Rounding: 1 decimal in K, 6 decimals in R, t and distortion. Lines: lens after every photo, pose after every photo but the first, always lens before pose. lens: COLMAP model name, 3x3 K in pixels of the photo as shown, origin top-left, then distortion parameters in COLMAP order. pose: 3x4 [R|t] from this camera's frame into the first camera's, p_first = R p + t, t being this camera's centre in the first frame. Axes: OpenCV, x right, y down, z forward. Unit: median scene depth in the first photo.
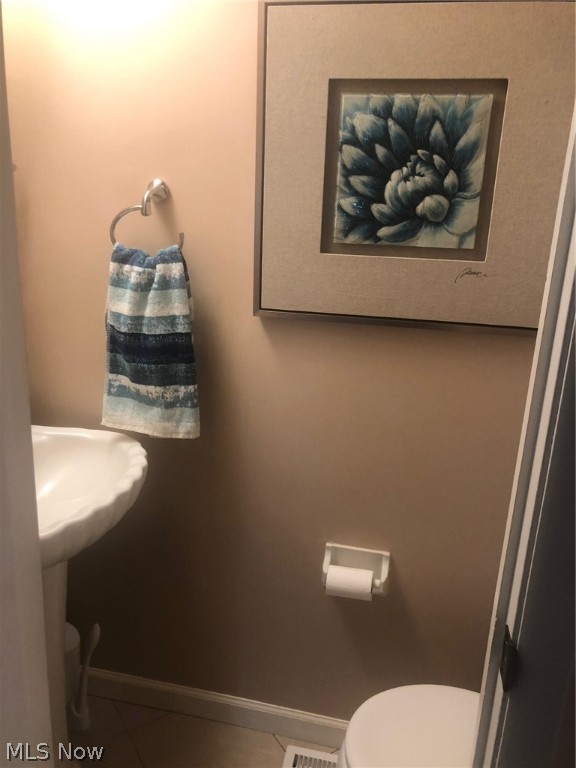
lens RADIAL K [[637.0, 0, 286.4], [0, 637.0, 384.7], [0, 0, 1]] dist [0.031012, 0.010117]
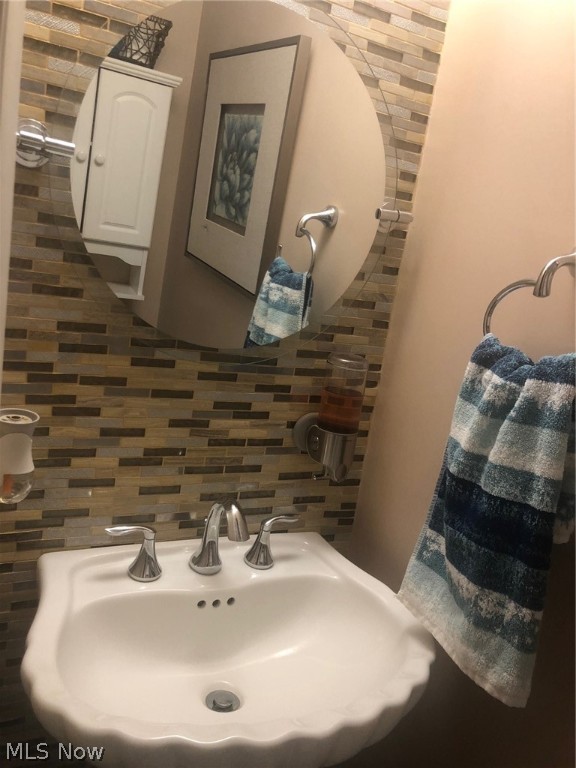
lens RADIAL K [[637.0, 0, 288.5], [0, 637.0, 382.4], [0, 0, 1]] dist [0.031012, 0.010117]
pose [[0.616370, 0.210323, -0.758849, 0.095442], [-0.333313, 0.942769, -0.009433, -0.106508], [0.713436, 0.258748, 0.651198, 0.468558]]
